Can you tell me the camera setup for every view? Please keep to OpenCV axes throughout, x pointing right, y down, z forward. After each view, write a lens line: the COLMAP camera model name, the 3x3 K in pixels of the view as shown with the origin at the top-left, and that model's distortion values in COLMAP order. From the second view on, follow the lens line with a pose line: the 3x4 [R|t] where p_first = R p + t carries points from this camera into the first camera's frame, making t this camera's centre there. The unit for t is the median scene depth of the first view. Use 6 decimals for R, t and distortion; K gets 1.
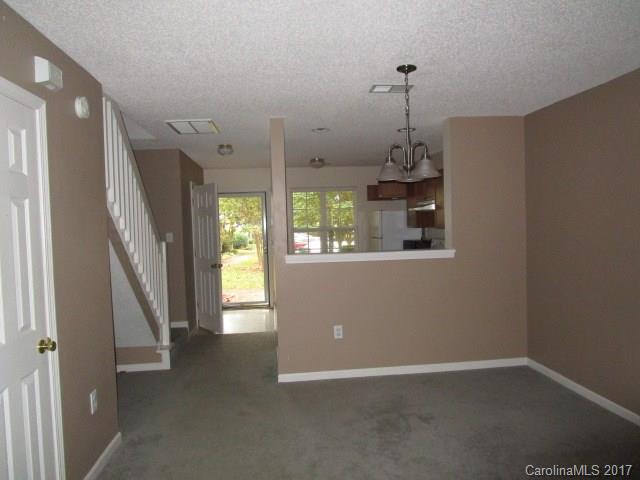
lens RADIAL K [[454.4, 0, 316.1], [0, 454.4, 238.6], [0, 0, 1]] dist [-0.027590, 0.006249]
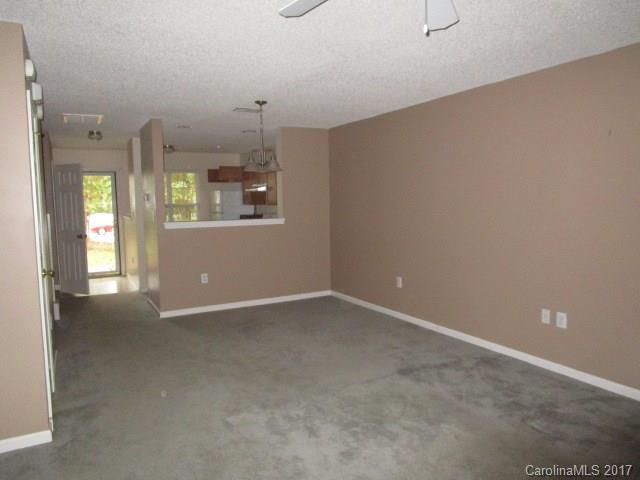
lens RADIAL K [[454.4, 0, 316.1], [0, 454.4, 238.6], [0, 0, 1]] dist [-0.027590, 0.006249]
pose [[0.920224, -0.019010, 0.390930, -0.115745], [0.002697, 0.999104, 0.042235, 0.018515], [-0.391383, -0.037811, 0.919451, -0.258250]]
